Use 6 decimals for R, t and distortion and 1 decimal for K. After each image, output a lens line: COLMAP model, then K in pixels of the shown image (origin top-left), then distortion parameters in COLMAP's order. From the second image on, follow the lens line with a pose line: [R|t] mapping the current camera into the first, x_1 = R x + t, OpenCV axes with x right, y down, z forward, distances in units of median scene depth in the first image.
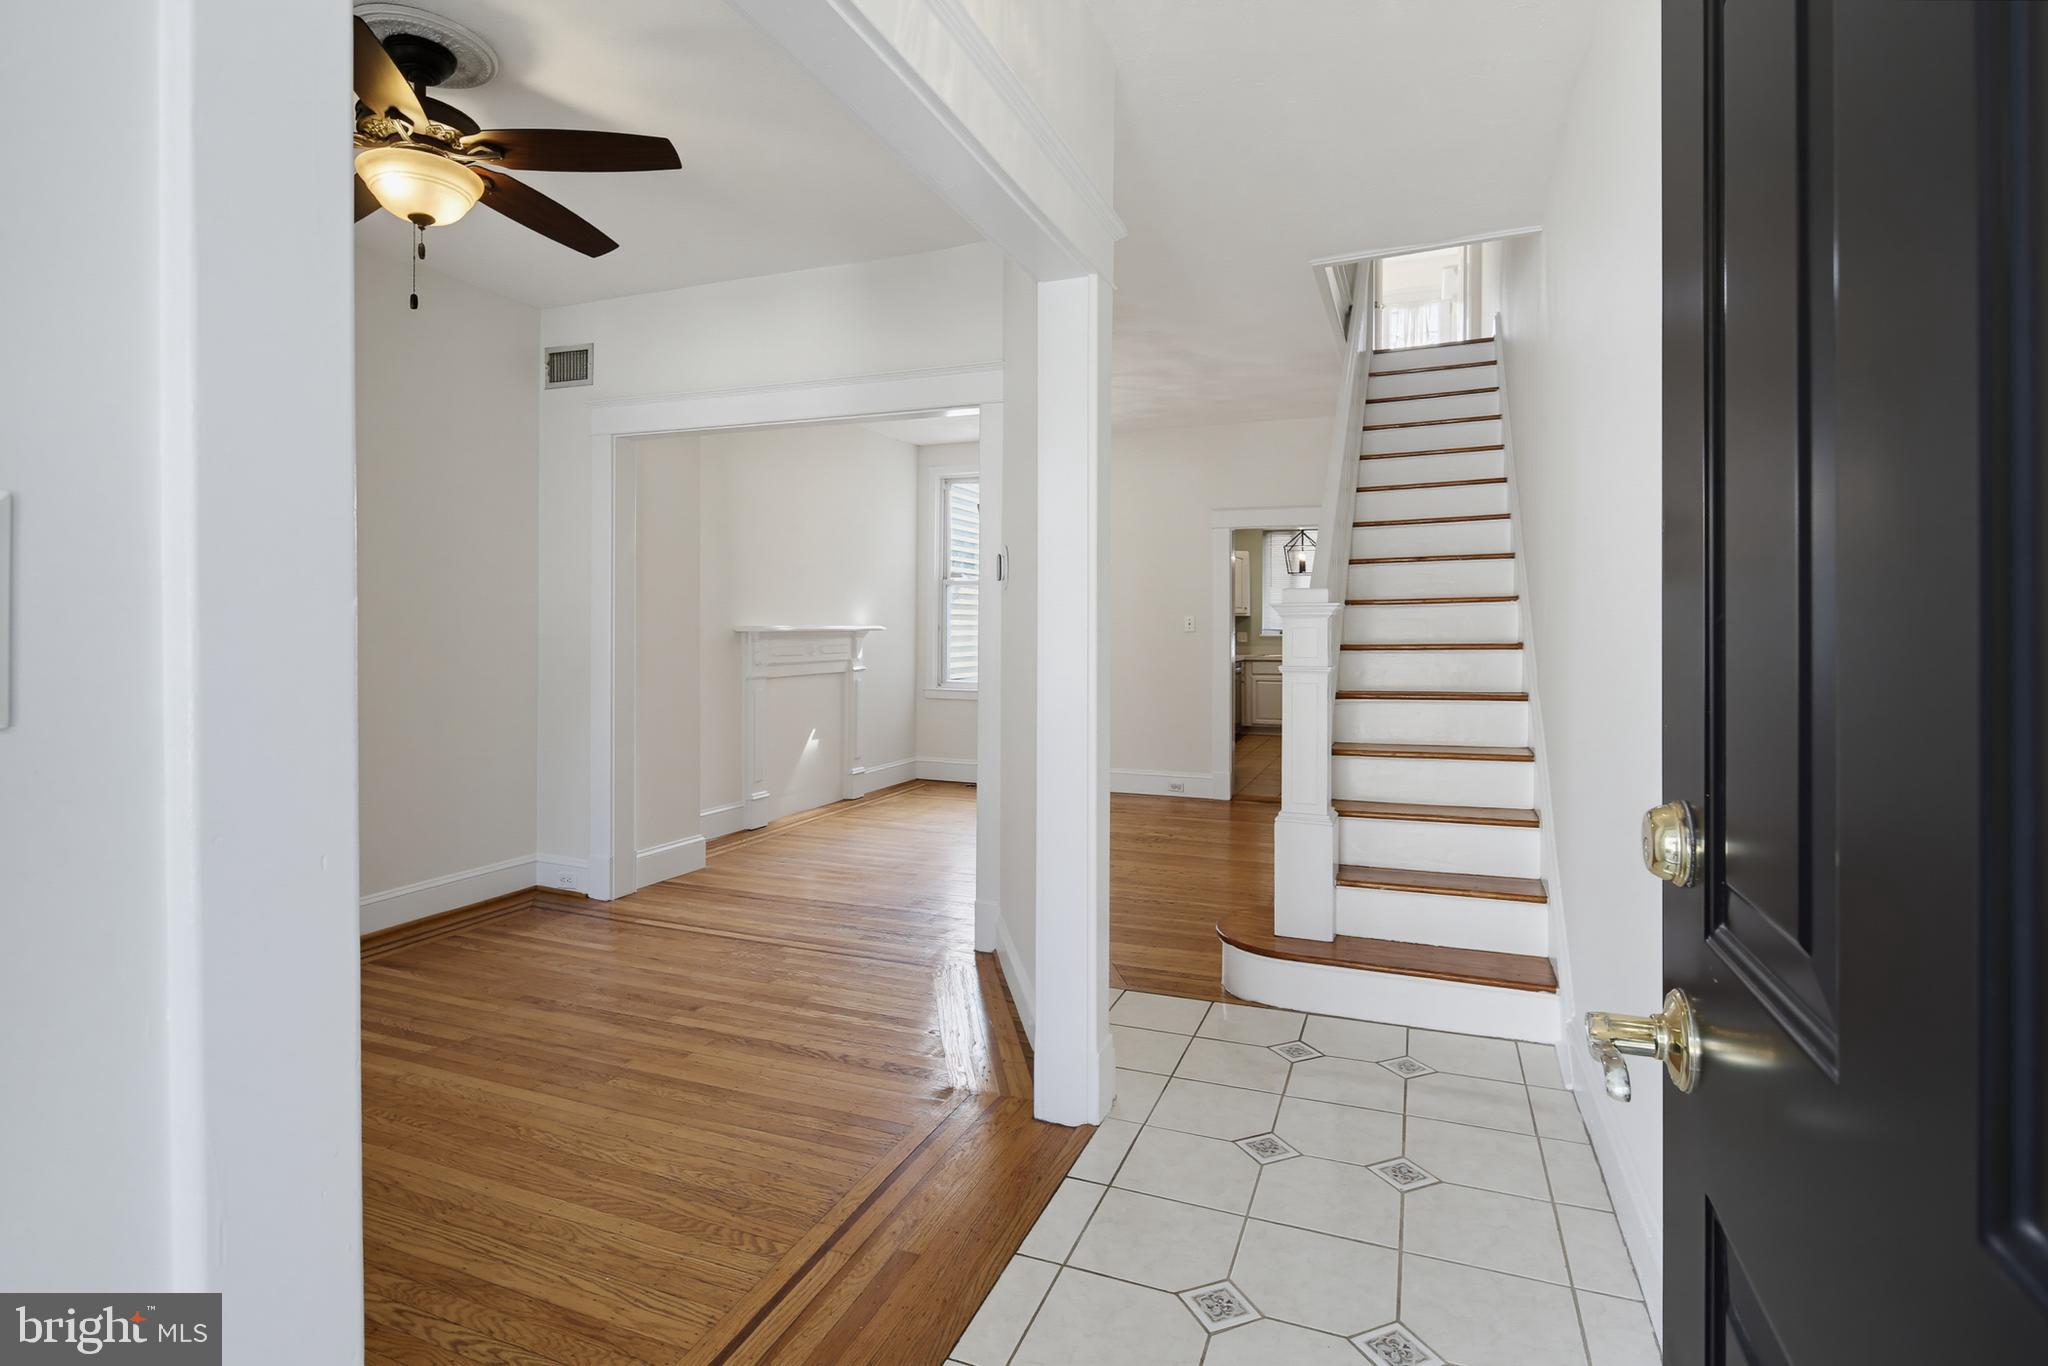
lens RADIAL K [[999.2, 0, 1038.8], [0, 999.2, 618.4], [0, 0, 1]] dist [0.001497, -0.000507]
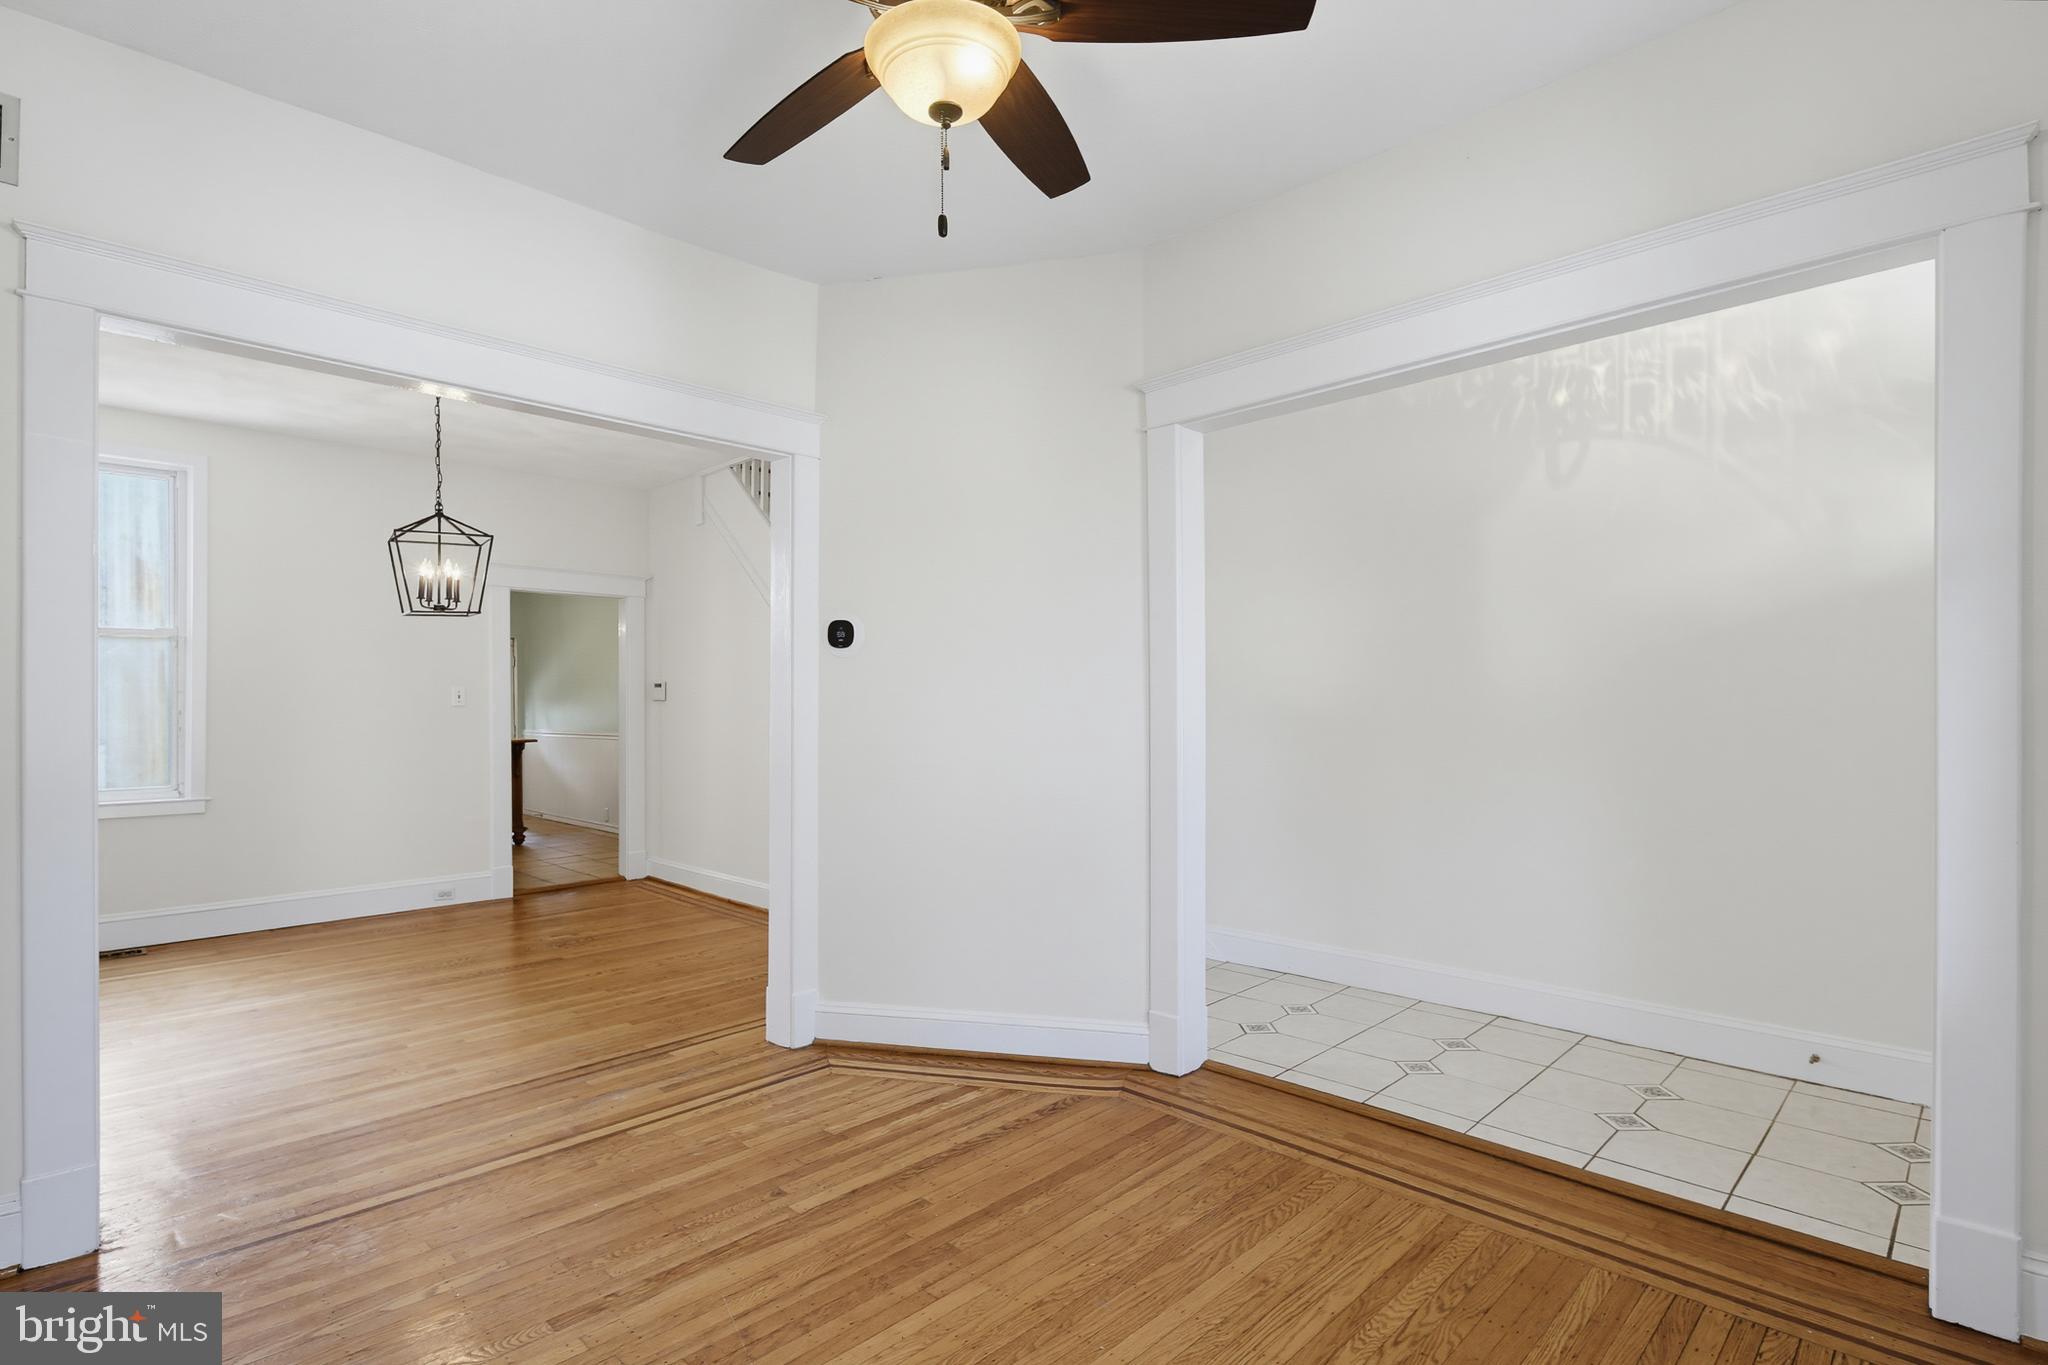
lens RADIAL K [[999.2, 0, 1040.3], [0, 999.2, 687.5], [0, 0, 1]] dist [0.001497, -0.000507]
pose [[0.390849, 0.006293, 0.920433, -0.444204], [0.000702, 0.999974, -0.007135, 0.004608], [-0.920455, 0.003435, 0.390834, 0.236705]]
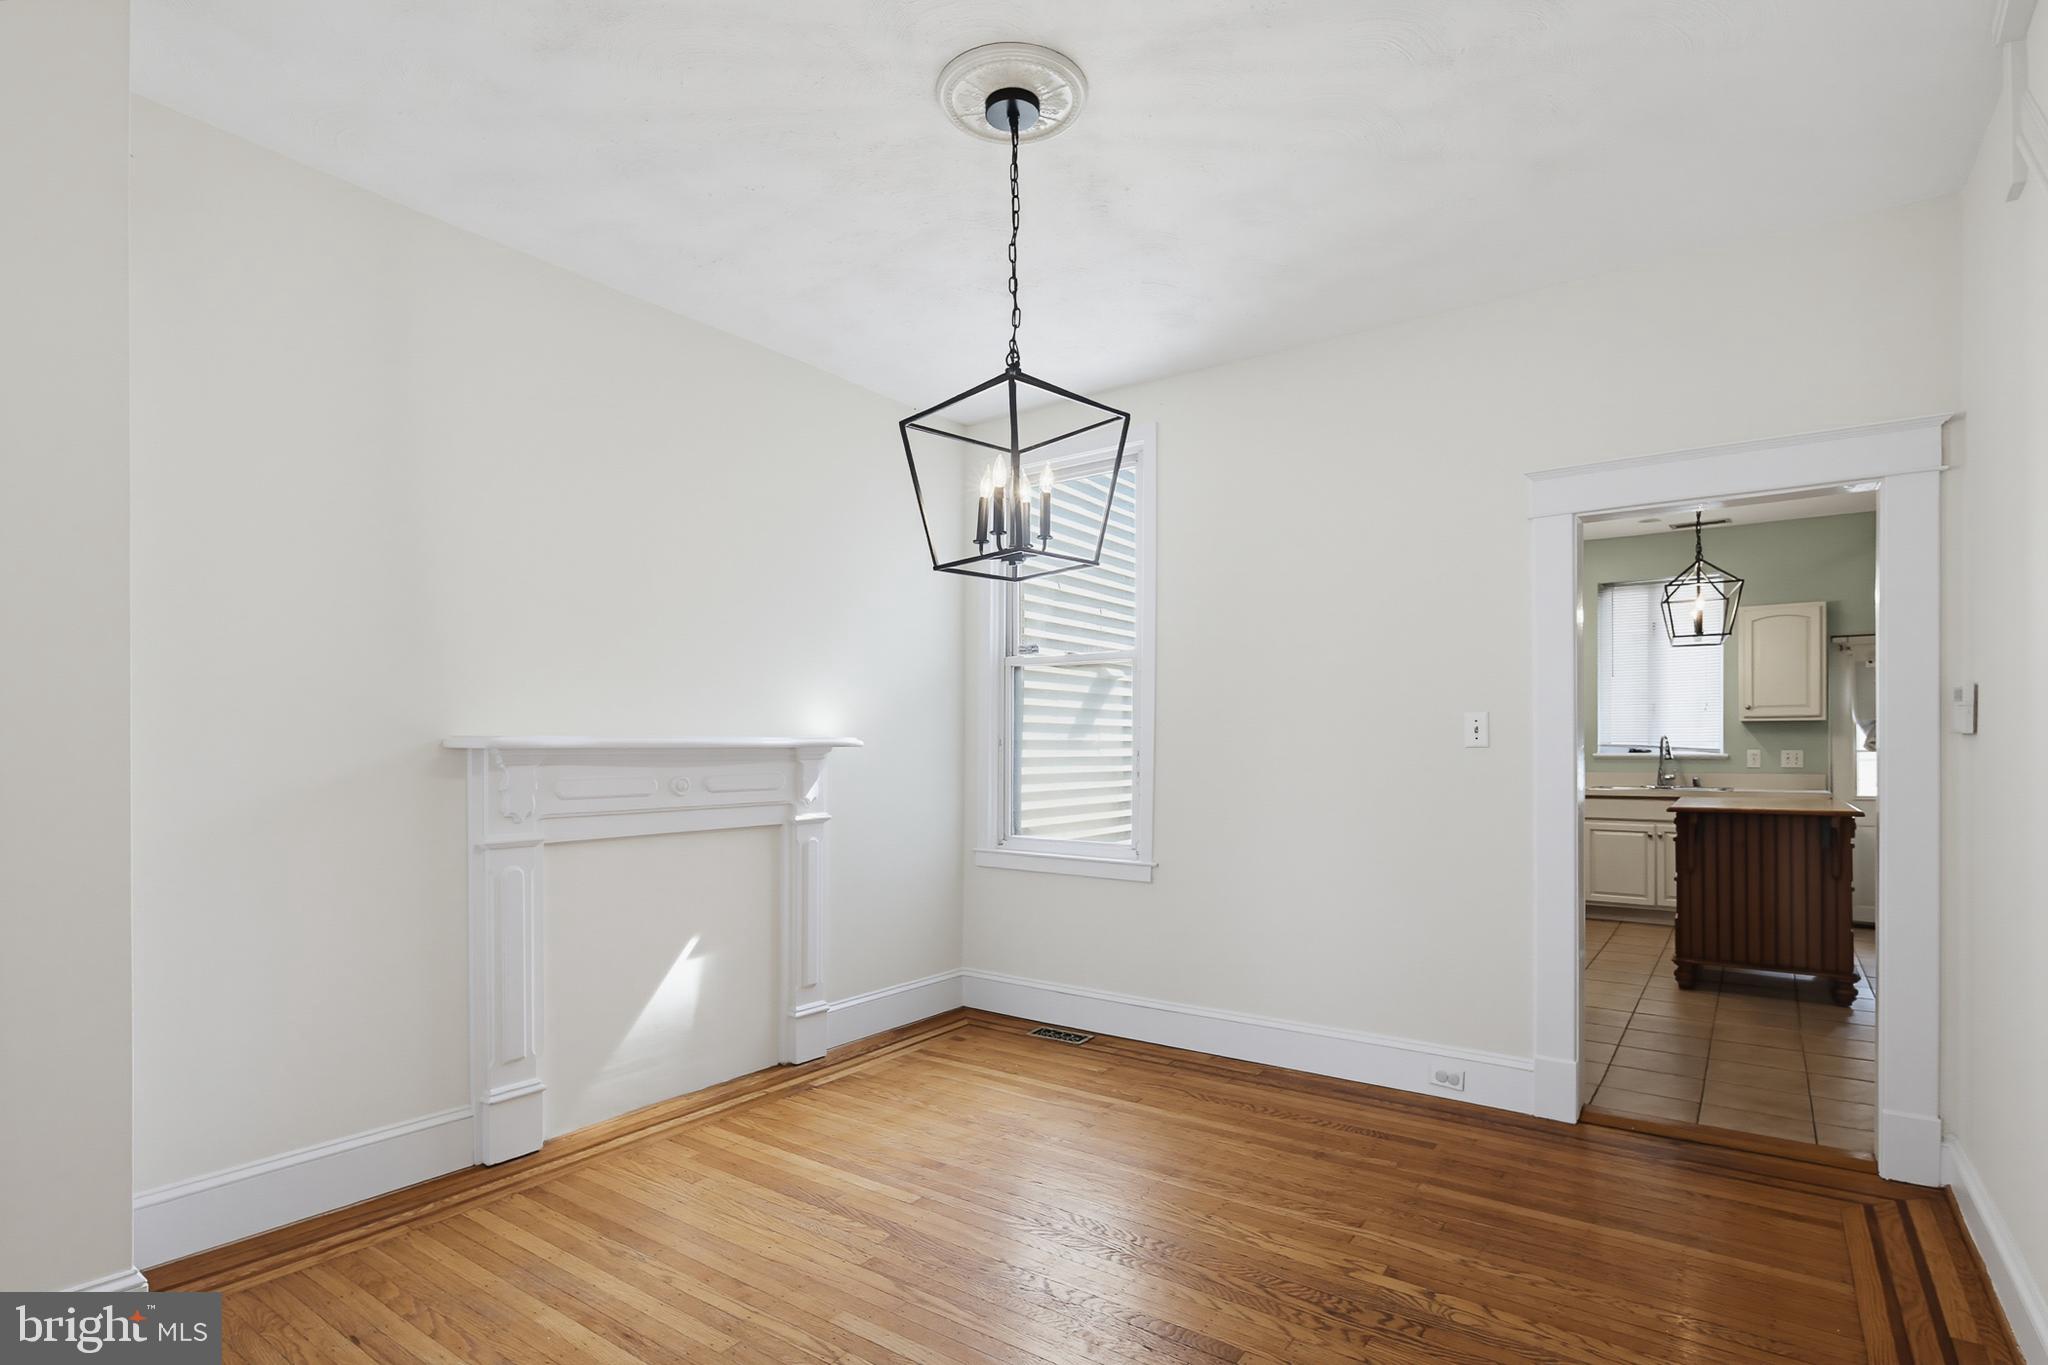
lens RADIAL K [[999.2, 0, 1028.3], [0, 999.2, 738.4], [0, 0, 1]] dist [0.001497, -0.000507]
pose [[0.967008, -0.009620, -0.254565, 0.070691], [0.008479, 0.999948, -0.005580, 0.011325], [0.254606, 0.003237, 0.967040, 0.516733]]
